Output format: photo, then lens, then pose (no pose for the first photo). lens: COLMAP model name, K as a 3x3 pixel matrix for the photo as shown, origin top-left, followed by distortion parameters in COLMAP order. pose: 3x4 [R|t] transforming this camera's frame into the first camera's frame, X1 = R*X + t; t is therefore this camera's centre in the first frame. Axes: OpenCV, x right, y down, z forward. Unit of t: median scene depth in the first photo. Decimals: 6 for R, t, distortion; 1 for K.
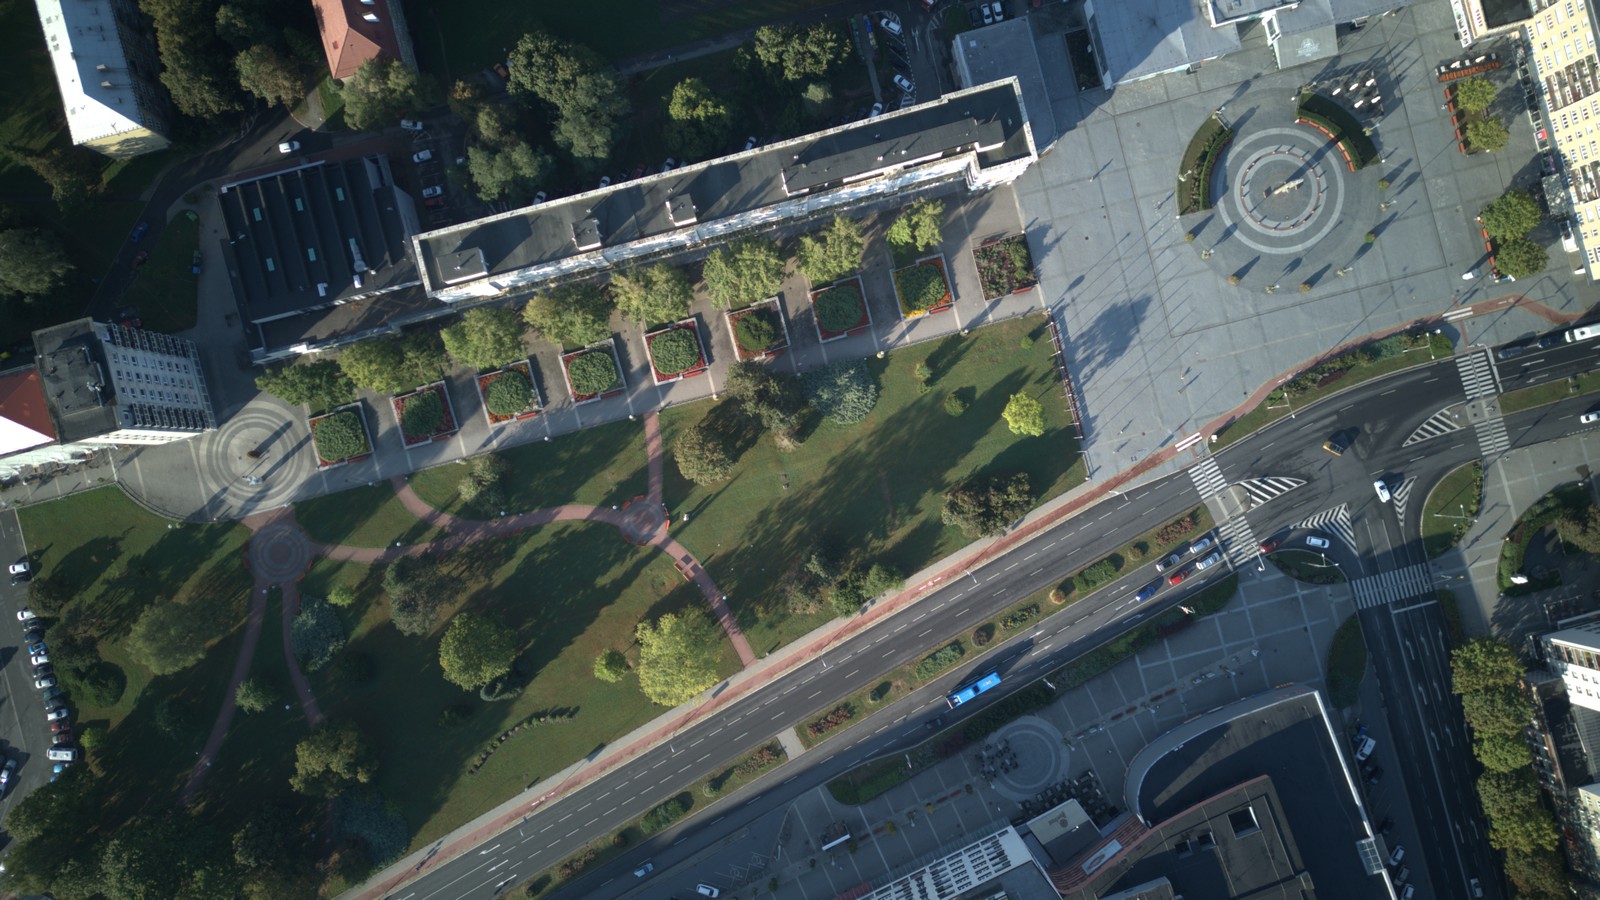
lens RADIAL K [[1124.8, 0, 799.4], [0, 1124.8, 449.5], [0, 0, 1]] dist [0.082830, -0.028689]
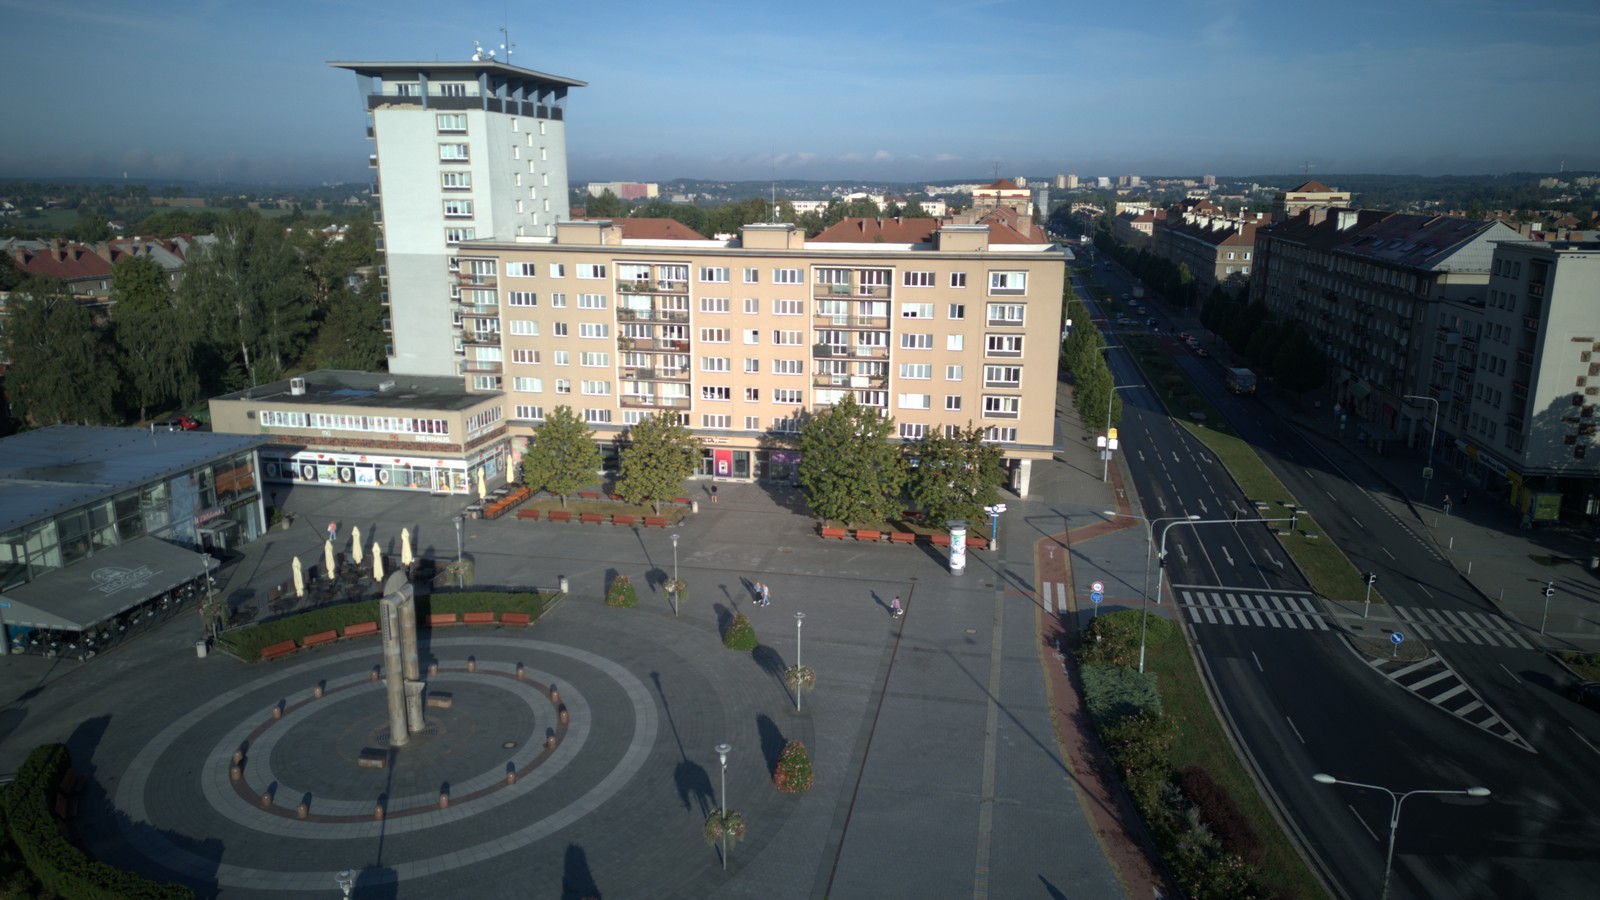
lens RADIAL K [[1124.8, 0, 805.8], [0, 1124.8, 453.6], [0, 0, 1]] dist [0.082830, -0.028689]
pose [[0.436112, -0.228614, 0.870369, 0.251567], [0.899835, 0.121651, -0.418924, -0.047767], [-0.010109, 0.965887, 0.258768, 0.872761]]
